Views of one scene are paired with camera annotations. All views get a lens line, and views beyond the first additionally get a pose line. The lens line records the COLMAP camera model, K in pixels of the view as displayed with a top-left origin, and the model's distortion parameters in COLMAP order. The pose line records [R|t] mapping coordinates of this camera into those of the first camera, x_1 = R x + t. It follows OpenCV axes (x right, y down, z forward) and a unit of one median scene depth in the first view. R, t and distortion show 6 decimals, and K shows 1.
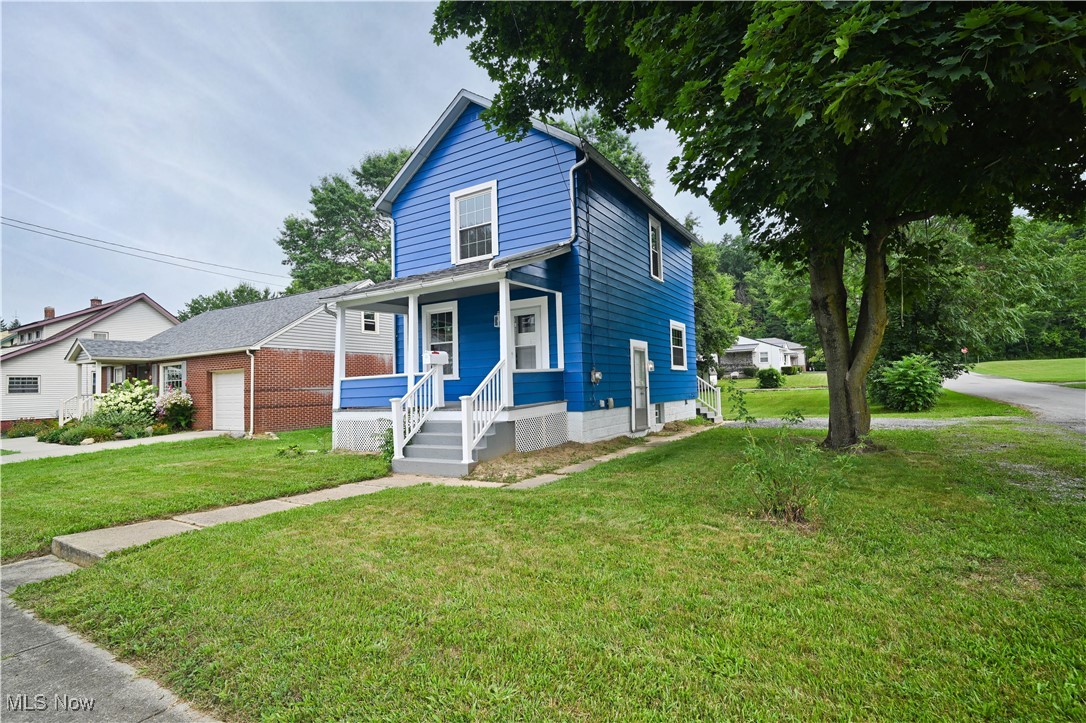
lens RADIAL K [[512.9, 0, 549.1], [0, 512.9, 366.1], [0, 0, 1]] dist [-0.004246, -0.001035]
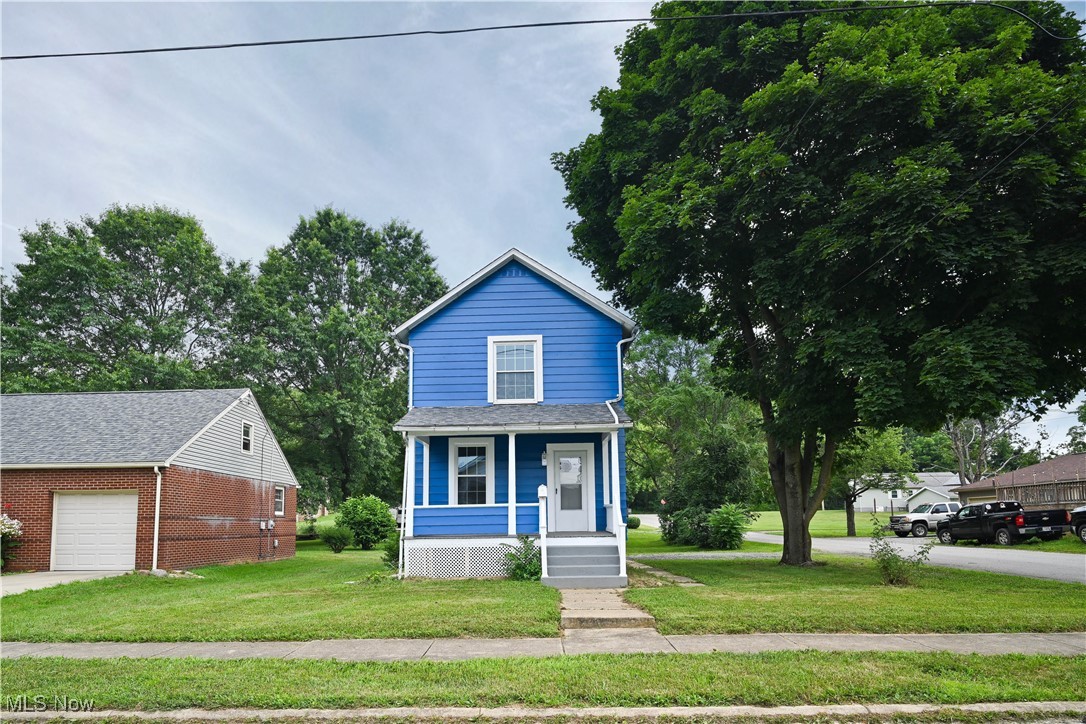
lens RADIAL K [[602.8, 0, 542.4], [0, 602.8, 474.9], [0, 0, 1]] dist [-0.002489, -0.000533]
pose [[0.873727, 0.061451, 0.482519, -0.673666], [-0.035327, 0.997385, -0.063053, 0.025375], [-0.485132, 0.038045, 0.873613, -0.137458]]
